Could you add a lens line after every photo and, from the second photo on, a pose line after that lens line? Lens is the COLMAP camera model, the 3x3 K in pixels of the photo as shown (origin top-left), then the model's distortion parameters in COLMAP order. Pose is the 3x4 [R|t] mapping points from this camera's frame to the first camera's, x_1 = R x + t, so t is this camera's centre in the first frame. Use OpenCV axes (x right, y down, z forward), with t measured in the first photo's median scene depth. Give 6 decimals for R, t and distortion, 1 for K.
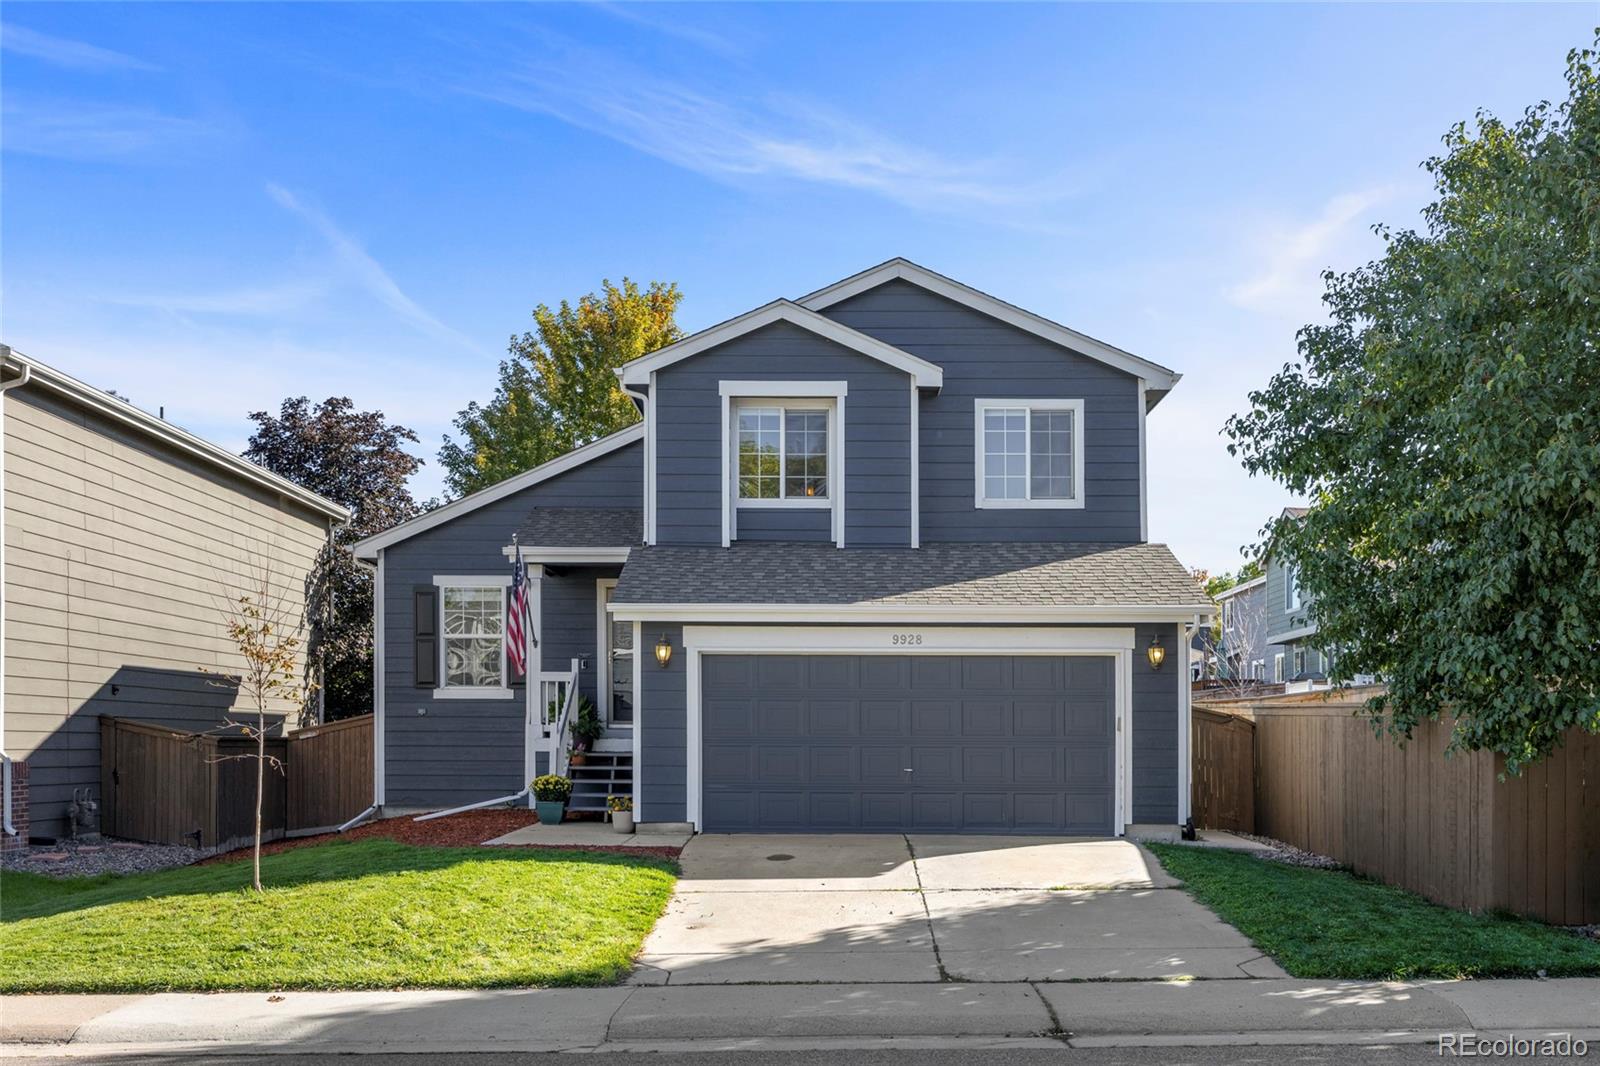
lens RADIAL K [[1589.1, 0, 800.0], [0, 1589.1, 533.0], [0, 0, 1]] dist [0.041948, -0.002258]
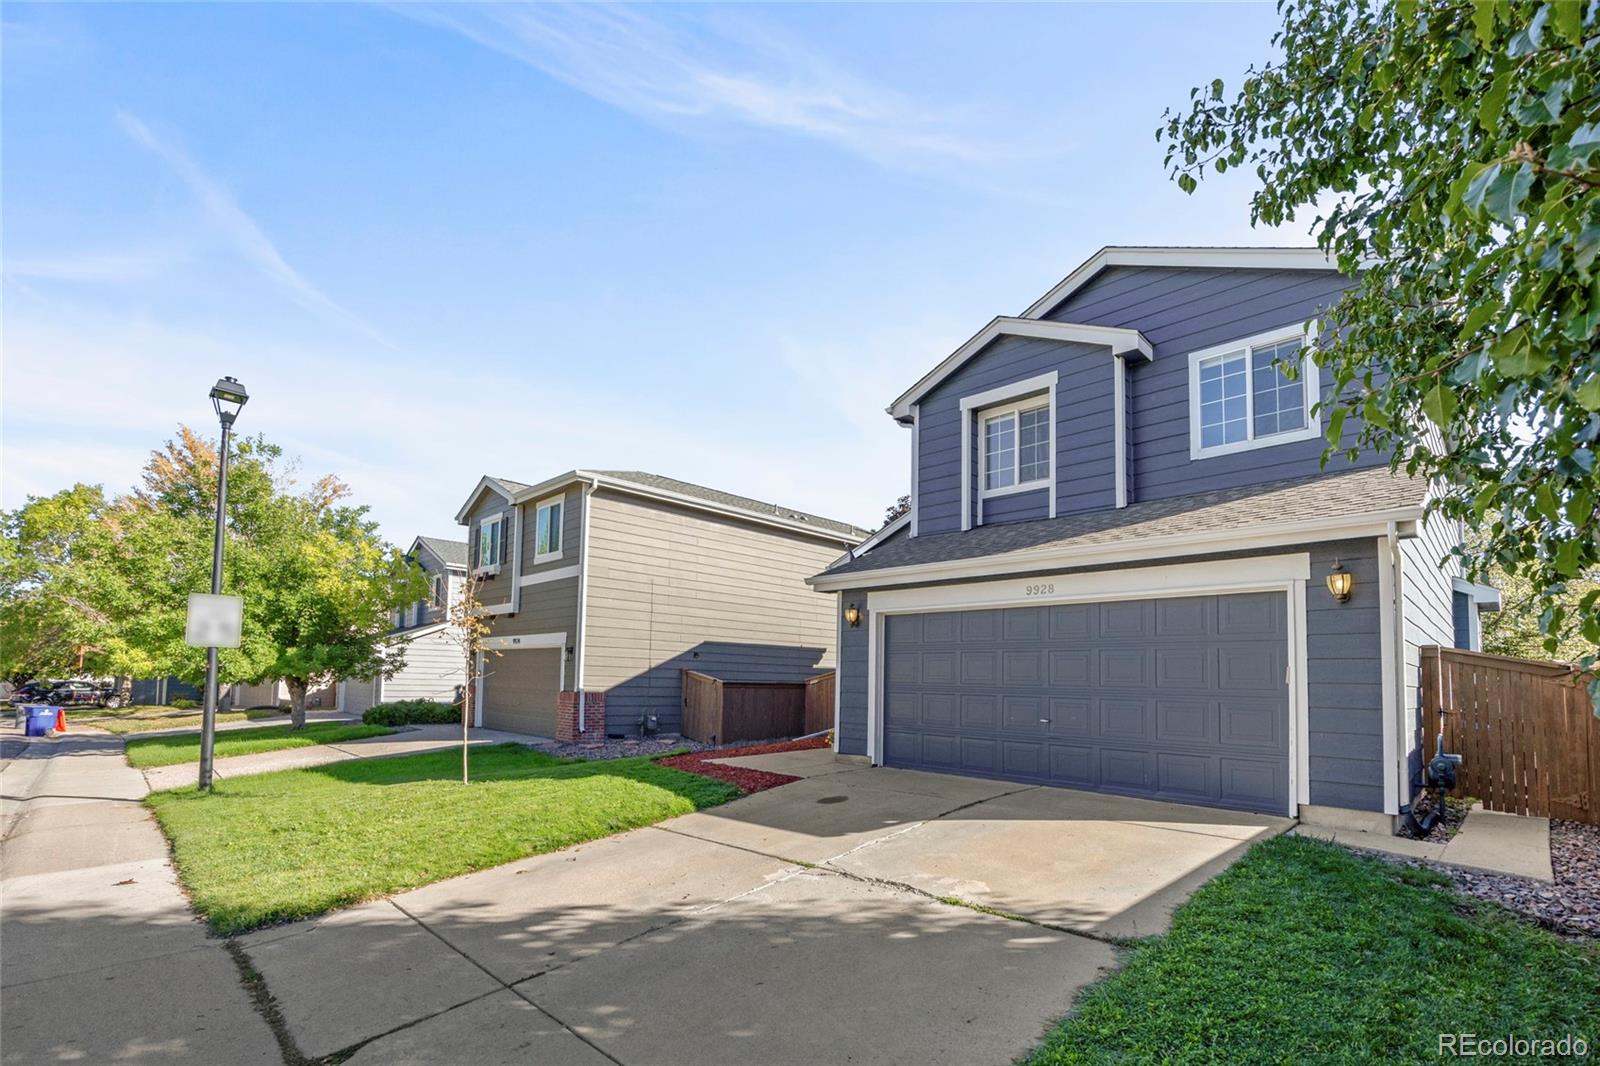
lens RADIAL K [[726.9, 0, 806.7], [0, 726.9, 597.6], [0, 0, 1]] dist [-0.001670, 0.000018]
pose [[0.736350, -0.066748, -0.673300, 0.232790], [0.069363, 0.997326, -0.023013, 0.063449], [0.673036, -0.029757, 0.739011, 0.496480]]
